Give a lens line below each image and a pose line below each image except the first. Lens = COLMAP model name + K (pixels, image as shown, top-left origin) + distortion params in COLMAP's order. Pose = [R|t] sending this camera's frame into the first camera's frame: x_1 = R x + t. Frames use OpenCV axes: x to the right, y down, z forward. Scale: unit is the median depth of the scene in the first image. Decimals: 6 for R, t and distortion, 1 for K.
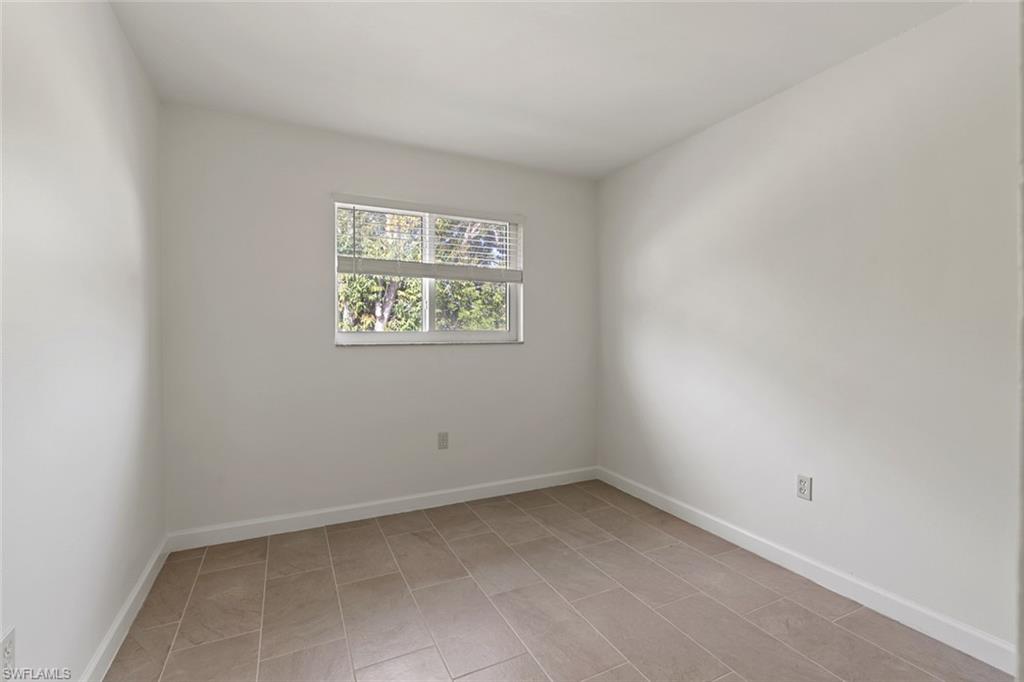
lens RADIAL K [[453.9, 0, 513.3], [0, 453.9, 336.5], [0, 0, 1]] dist [-0.002206, 0.000115]
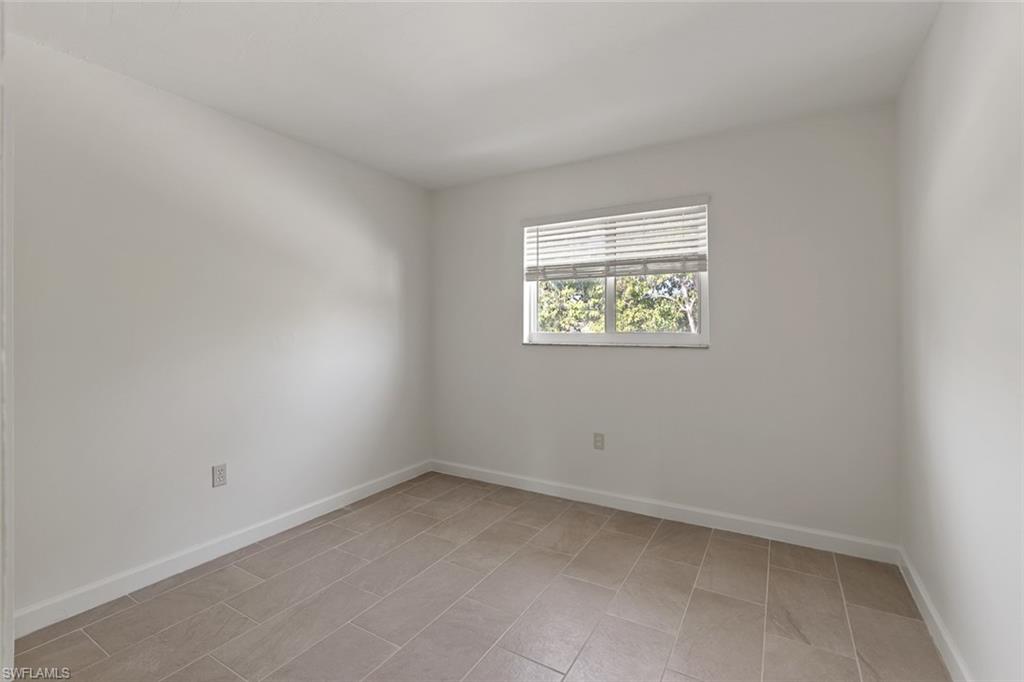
lens RADIAL K [[453.9, 0, 513.3], [0, 453.9, 336.5], [0, 0, 1]] dist [-0.002206, 0.000115]
pose [[0.555266, 0.008518, -0.831629, 0.556413], [-0.011564, 0.999930, 0.002520, -0.003876], [0.831592, 0.008218, 0.555326, 0.266982]]
